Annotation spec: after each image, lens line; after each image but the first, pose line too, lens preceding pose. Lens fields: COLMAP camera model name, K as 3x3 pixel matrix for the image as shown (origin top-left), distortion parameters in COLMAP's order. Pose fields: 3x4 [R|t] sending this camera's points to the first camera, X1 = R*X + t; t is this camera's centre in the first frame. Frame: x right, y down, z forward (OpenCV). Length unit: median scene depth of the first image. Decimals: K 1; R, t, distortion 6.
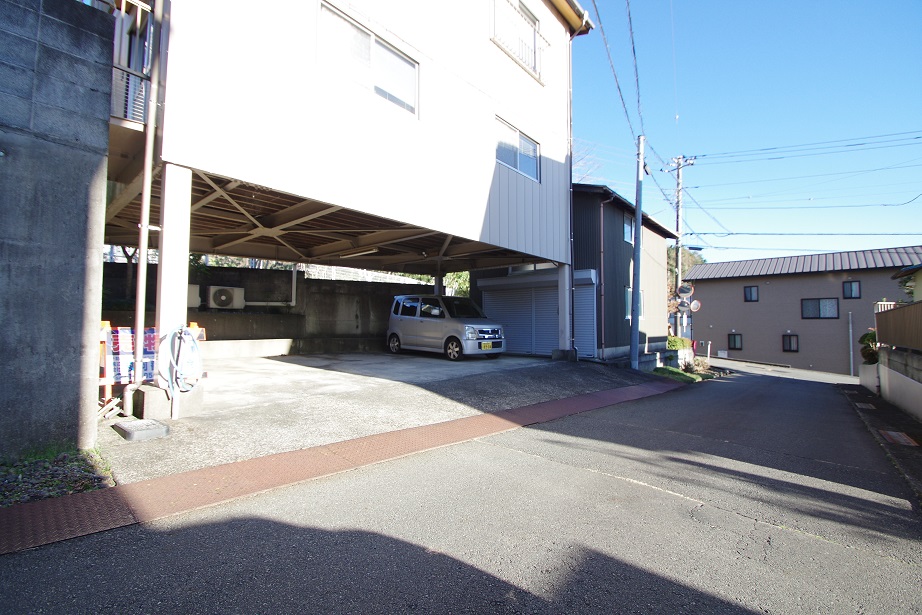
lens RADIAL K [[403.0, 0, 457.8], [0, 403.0, 307.1], [0, 0, 1]] dist [0.003786, -0.011960]
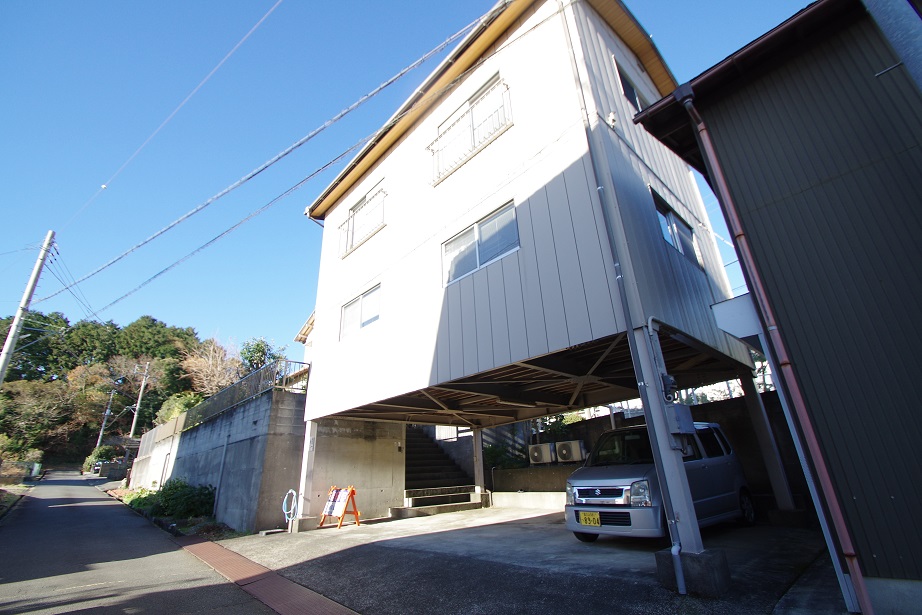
lens RADIAL K [[403.0, 0, 457.8], [0, 403.0, 307.1], [0, 0, 1]] dist [0.003786, -0.011960]
pose [[-0.106699, -0.384707, -0.916851, 0.728164], [0.079619, 0.915848, -0.393552, 0.029808], [0.991098, -0.114990, -0.067090, 0.871747]]
